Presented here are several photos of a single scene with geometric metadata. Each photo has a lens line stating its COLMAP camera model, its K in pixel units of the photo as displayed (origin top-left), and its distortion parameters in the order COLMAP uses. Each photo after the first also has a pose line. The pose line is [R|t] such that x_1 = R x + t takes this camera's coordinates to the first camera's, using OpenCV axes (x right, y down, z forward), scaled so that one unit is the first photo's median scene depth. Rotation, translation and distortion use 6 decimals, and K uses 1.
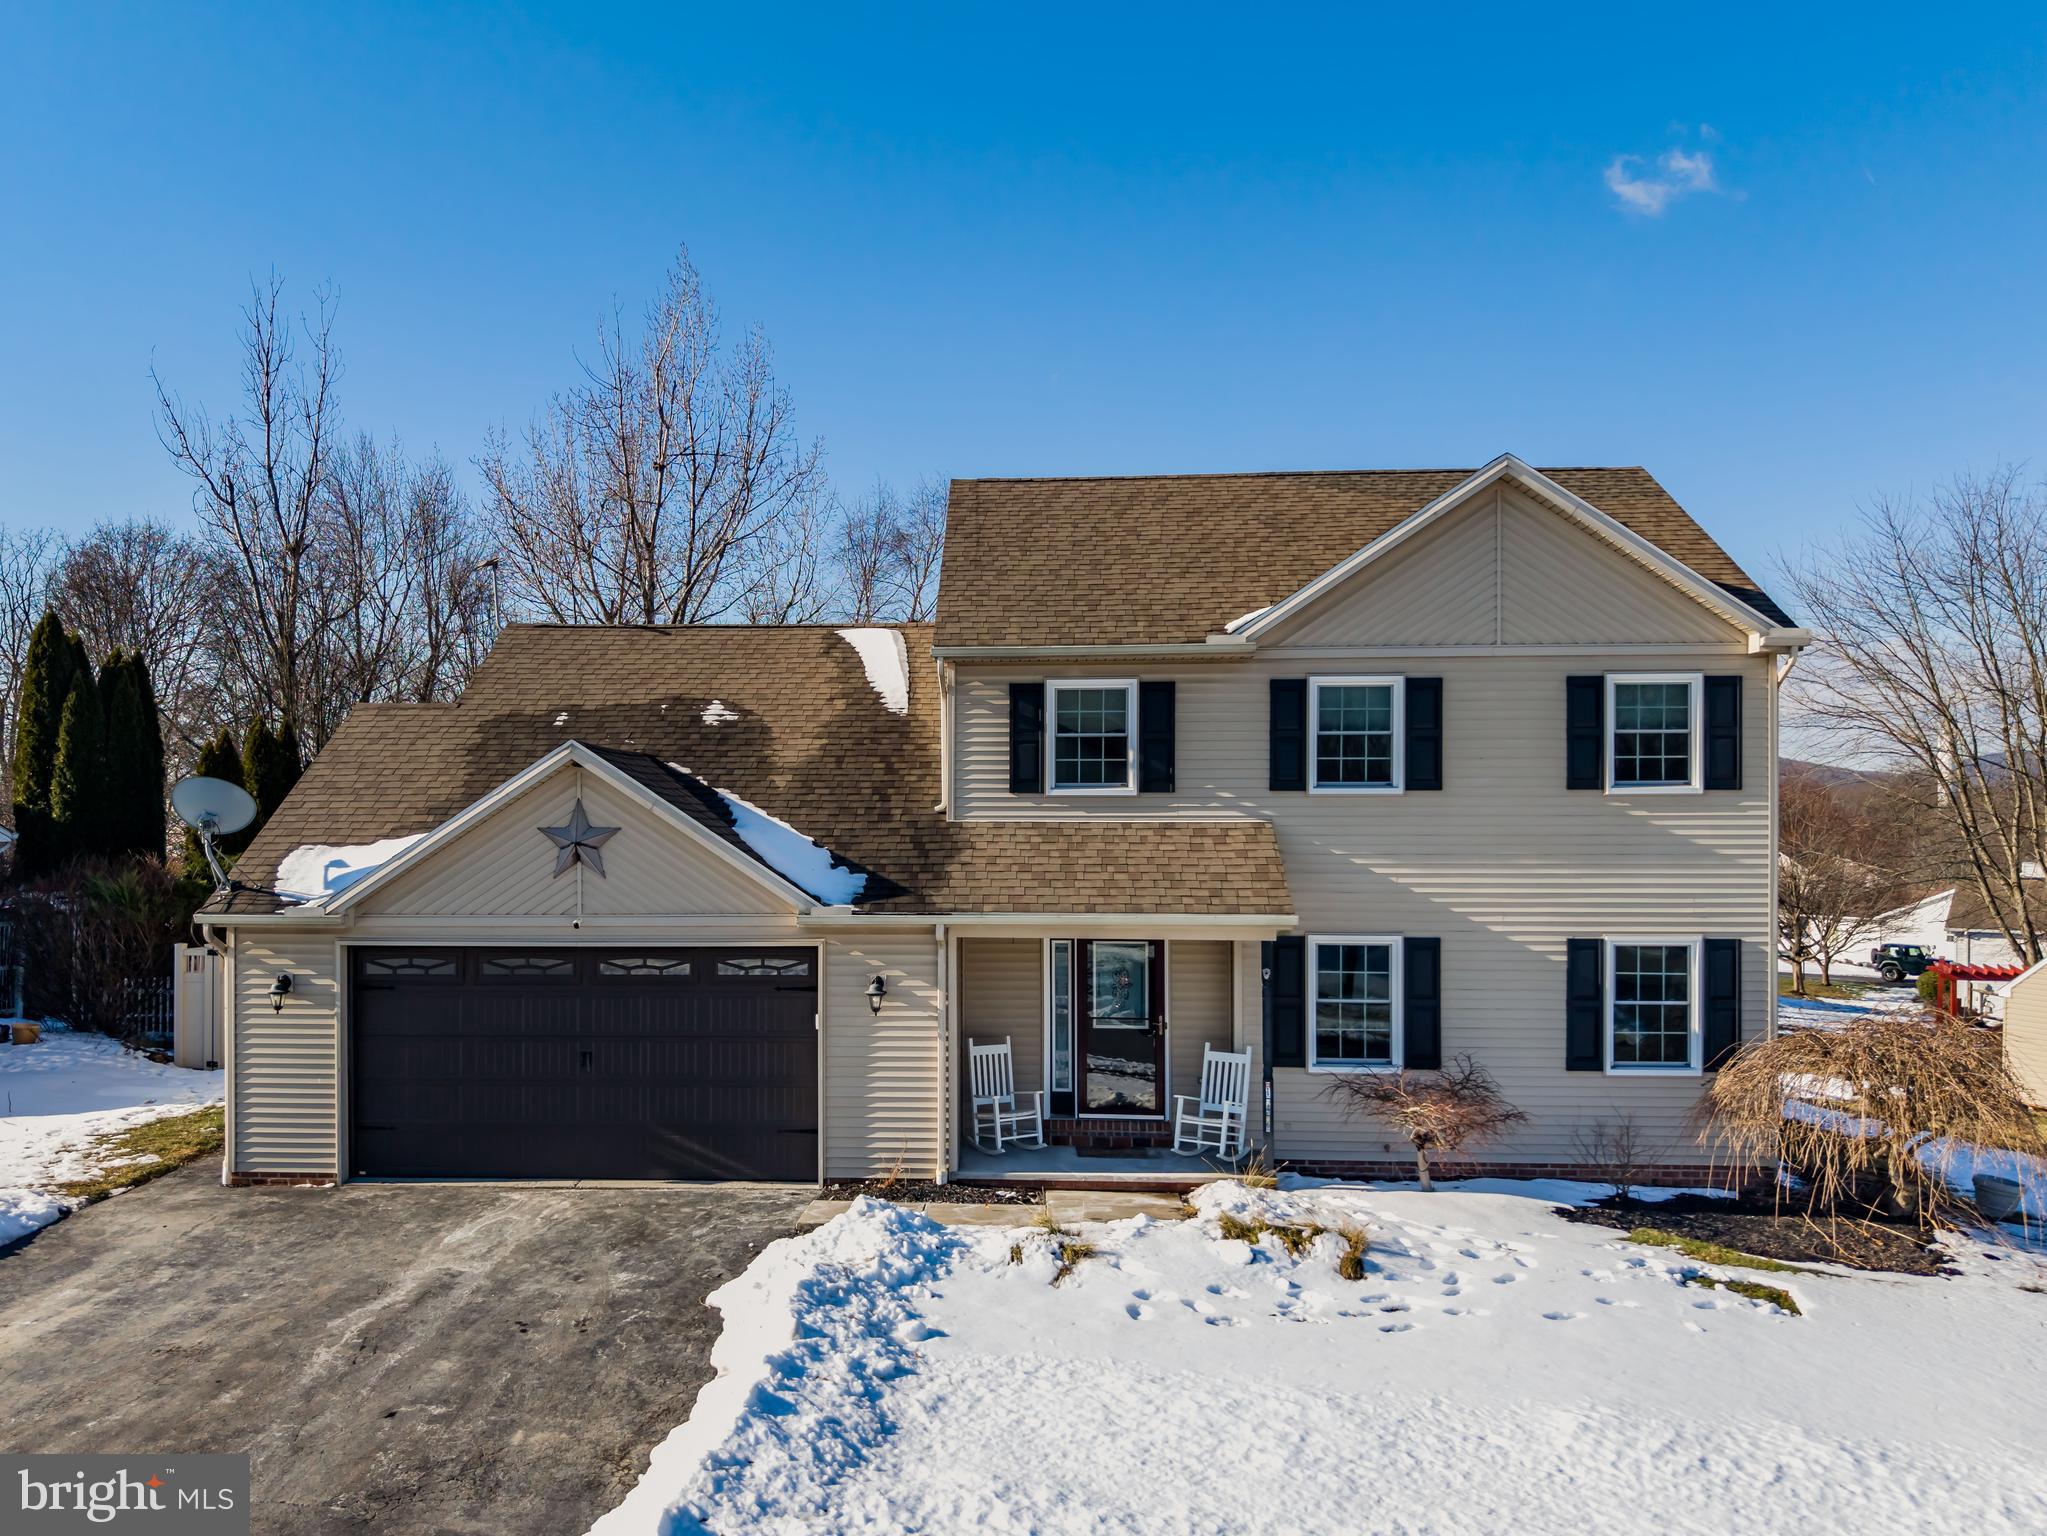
lens RADIAL K [[1655.2, 0, 931.3], [0, 1655.2, 846.4], [0, 0, 1]] dist [0.062768, -0.087311]
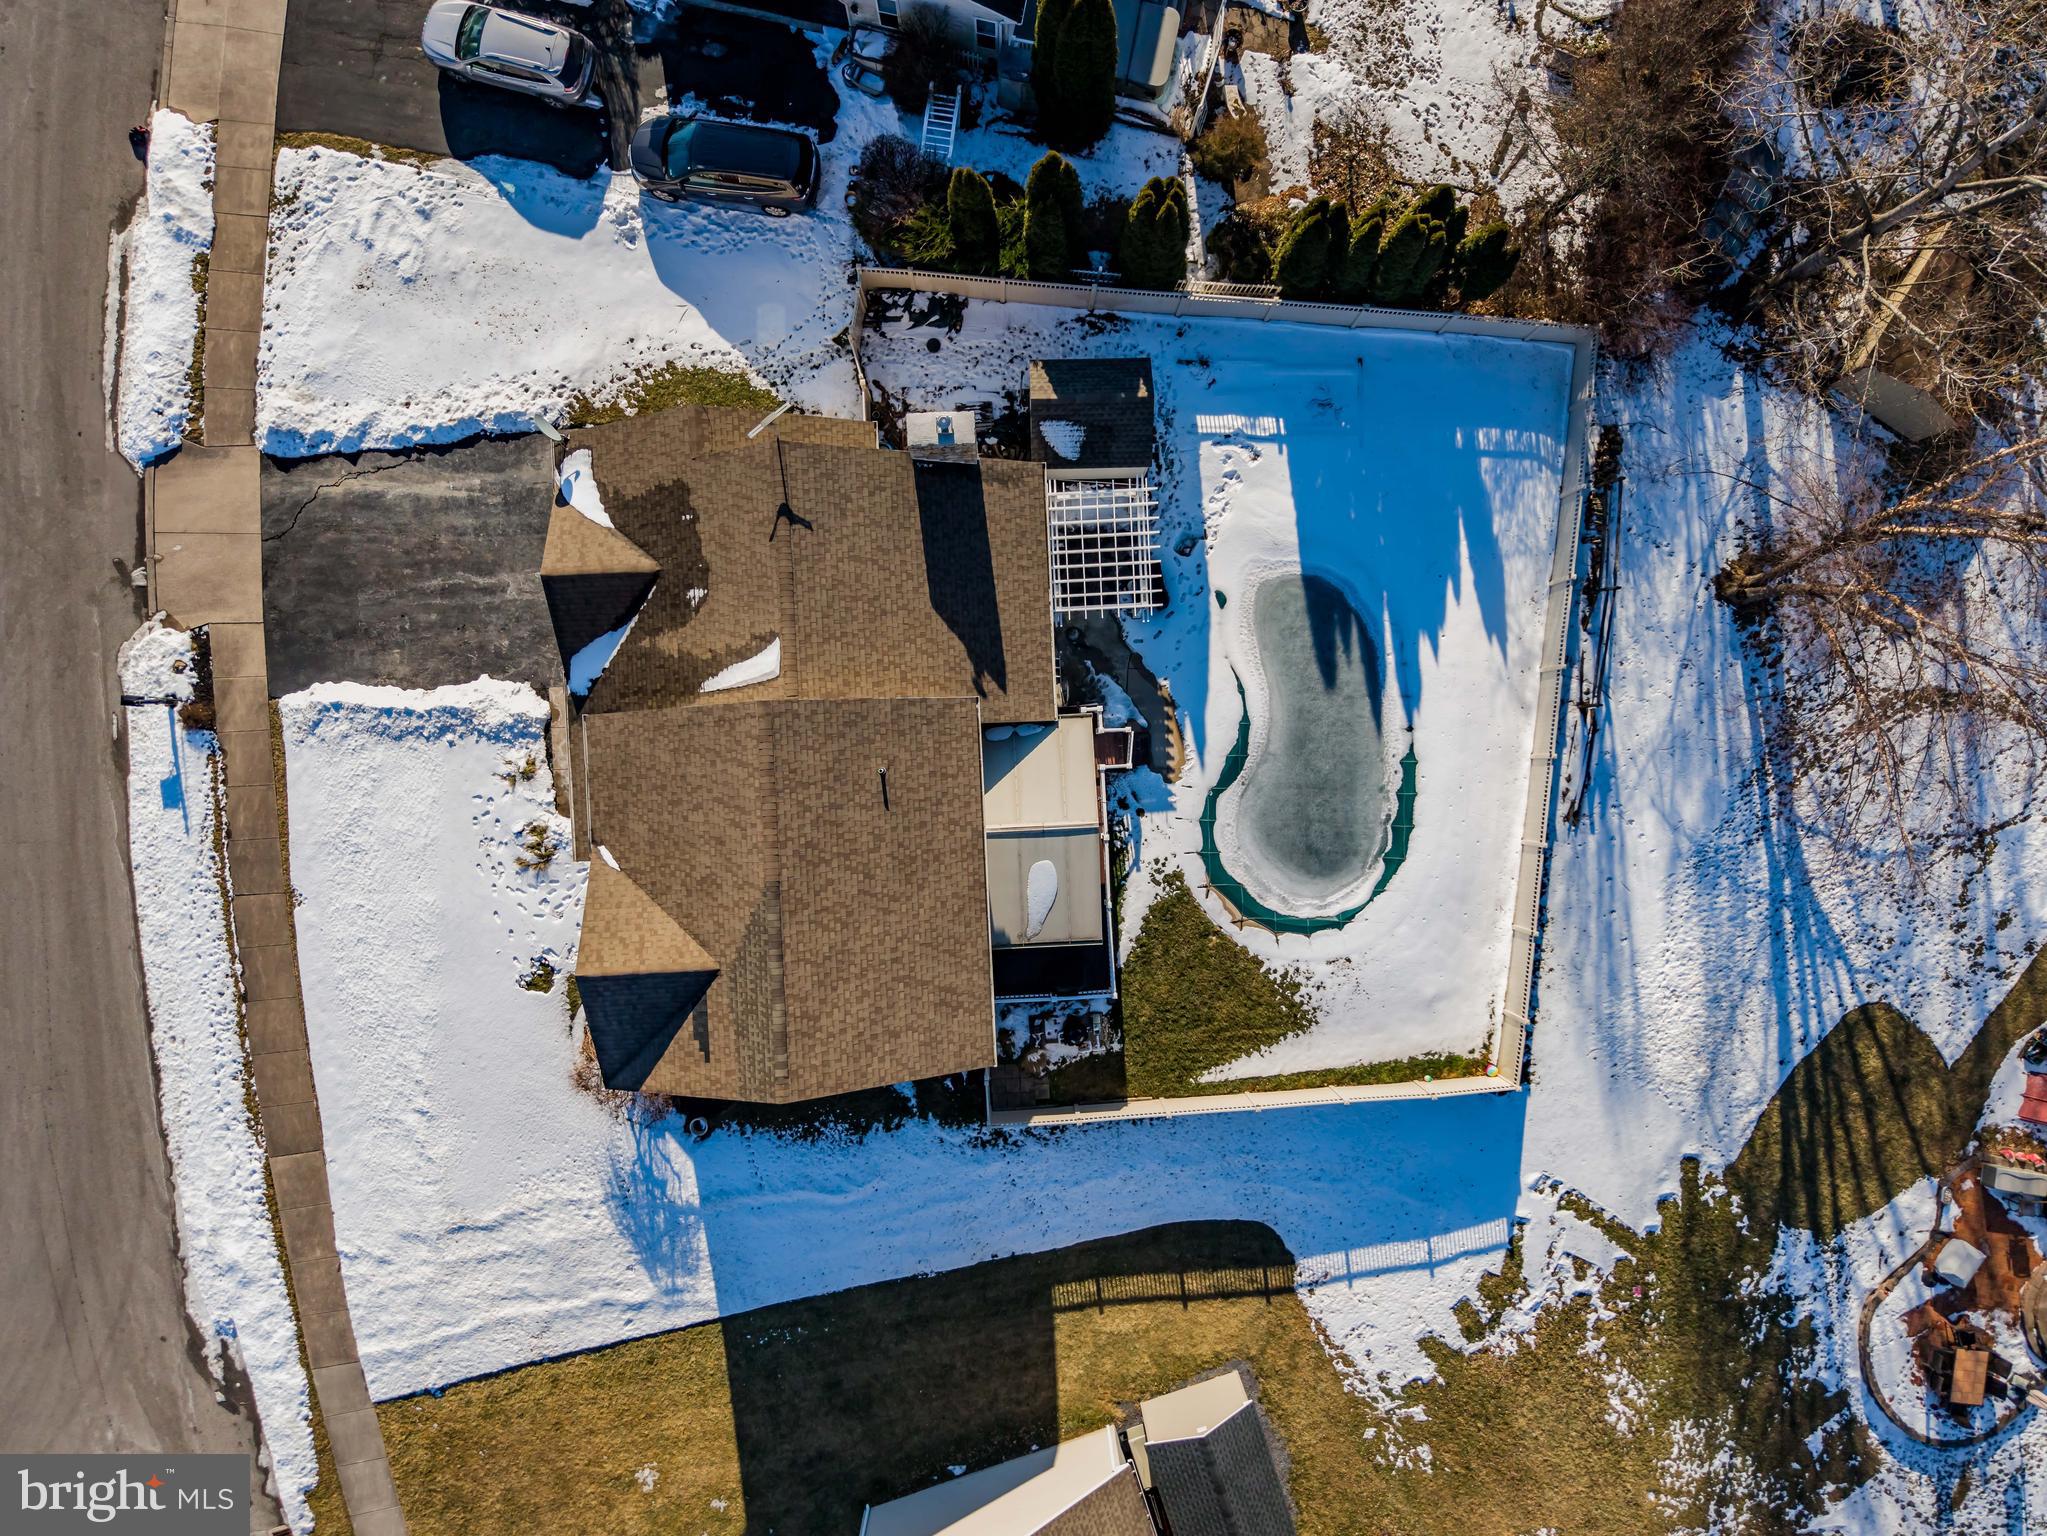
lens RADIAL K [[1472.2, 0, 1056.8], [0, 1472.2, 775.8], [0, 0, 1]] dist [0.035480, -0.037611]
pose [[0.110374, 0.993811, 0.012575, 0.130977], [-0.029733, -0.009345, 0.999514, -2.212345], [0.993445, -0.110694, 0.028518, 1.619228]]
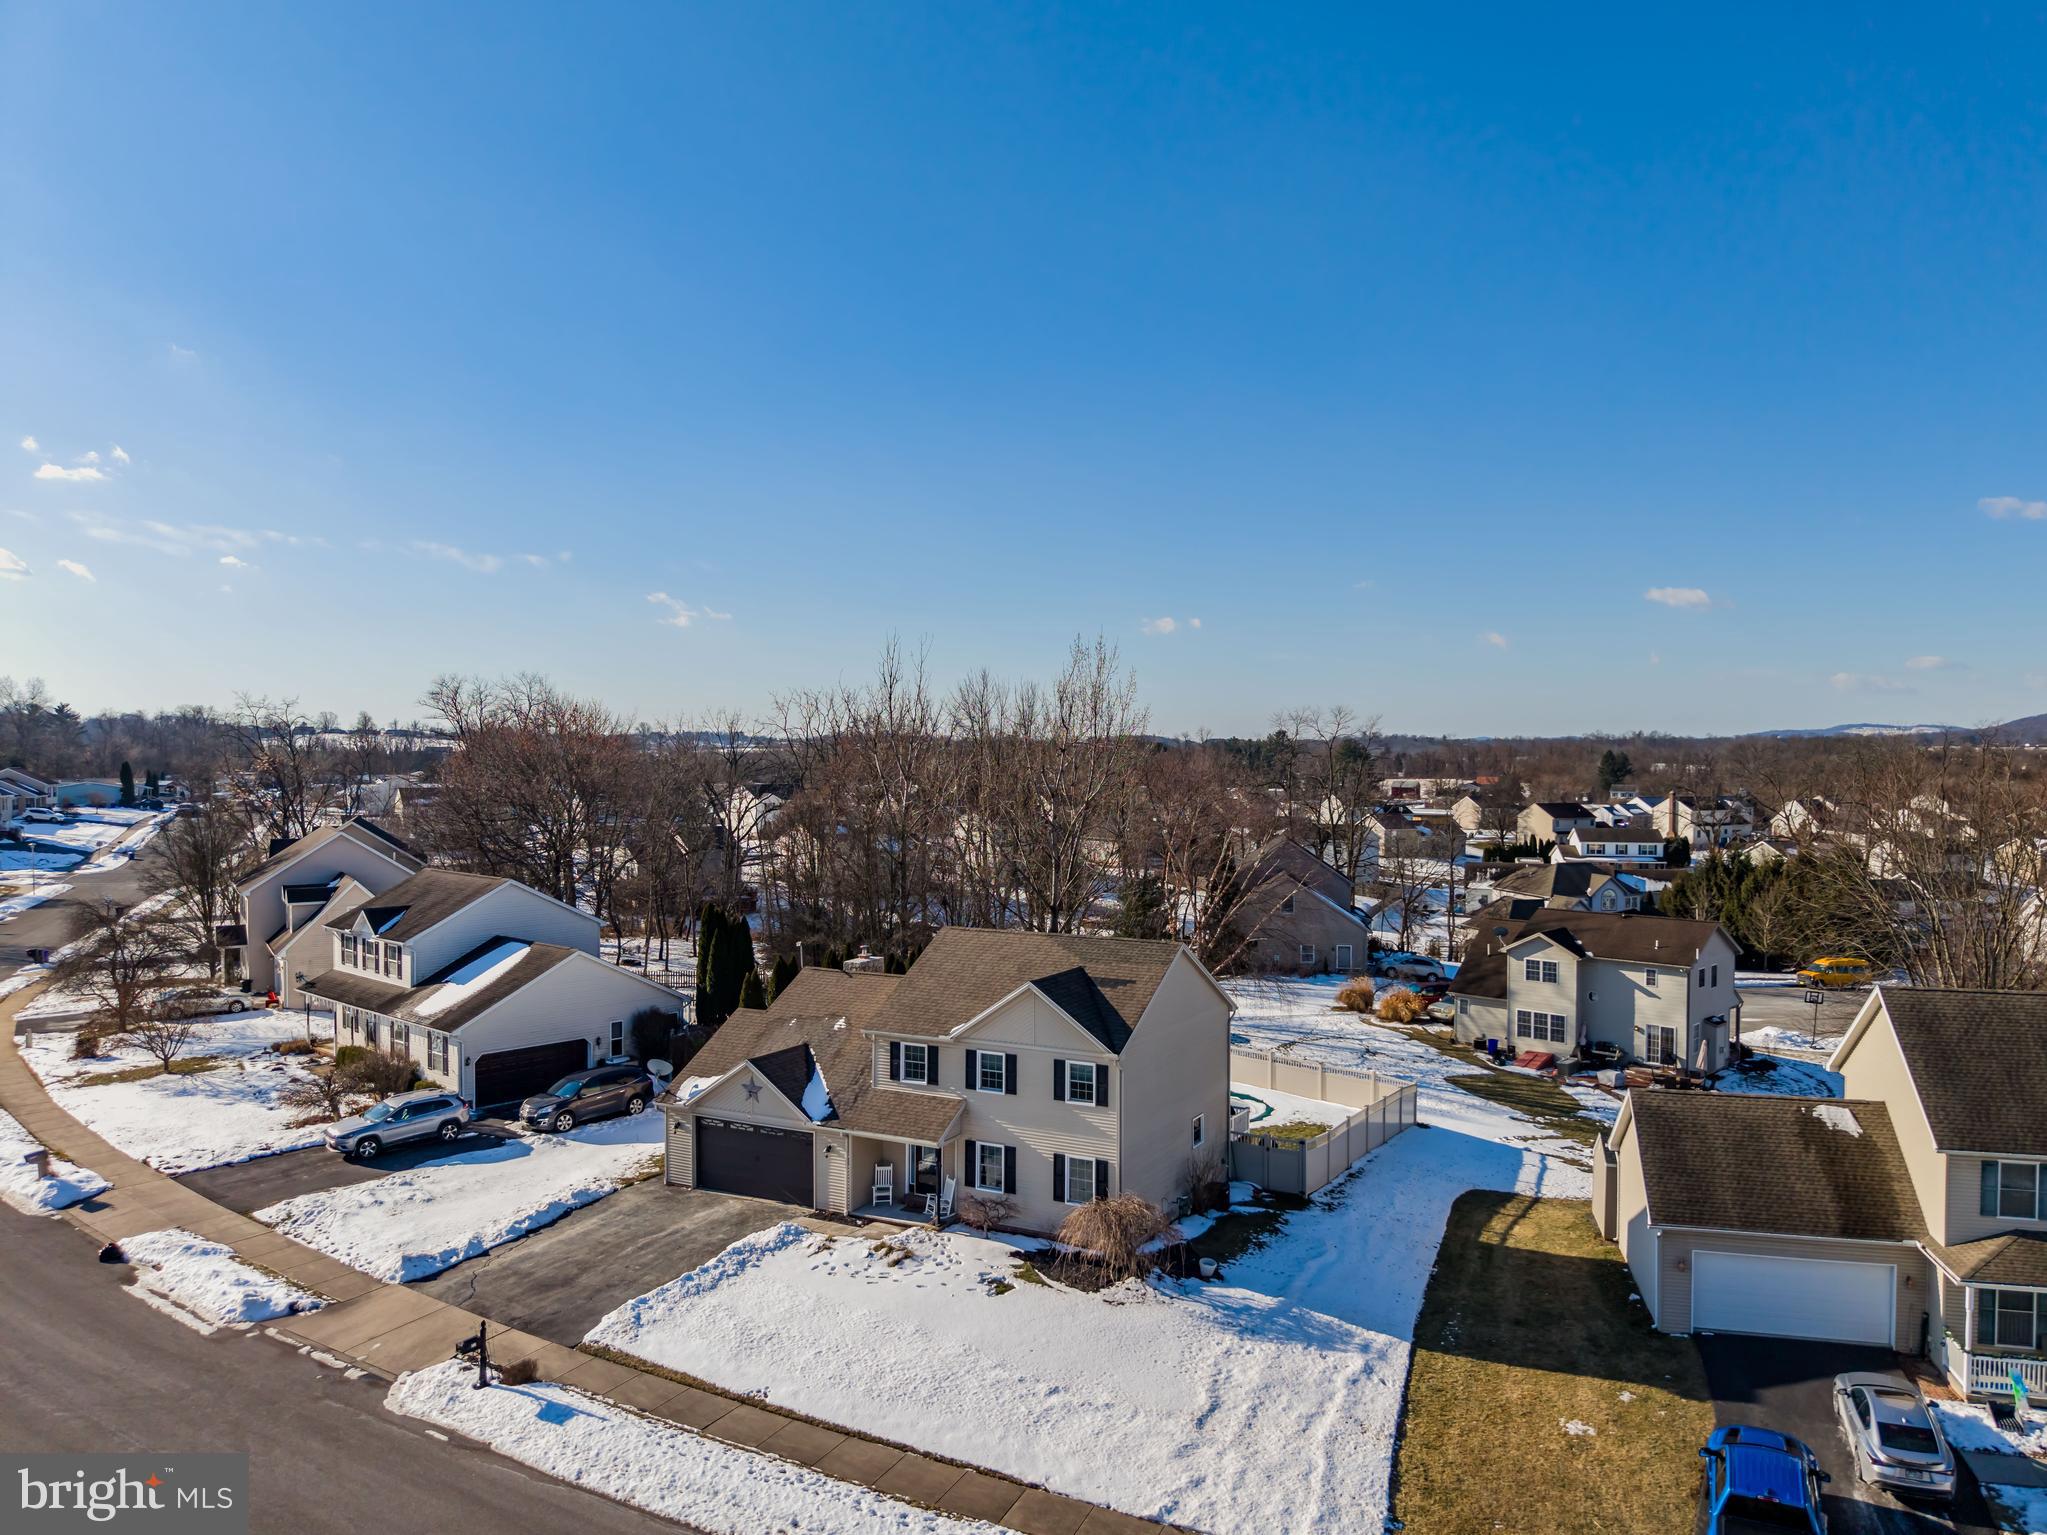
lens RADIAL K [[1458.1, 0, 1094.8], [0, 1458.1, 771.0], [0, 0, 1]] dist [0.050625, -0.051166]
pose [[0.917863, 0.010865, -0.396749, 1.448122], [-0.010674, 0.999939, 0.002689, -0.609018], [0.396754, 0.001766, 0.917923, -1.260546]]
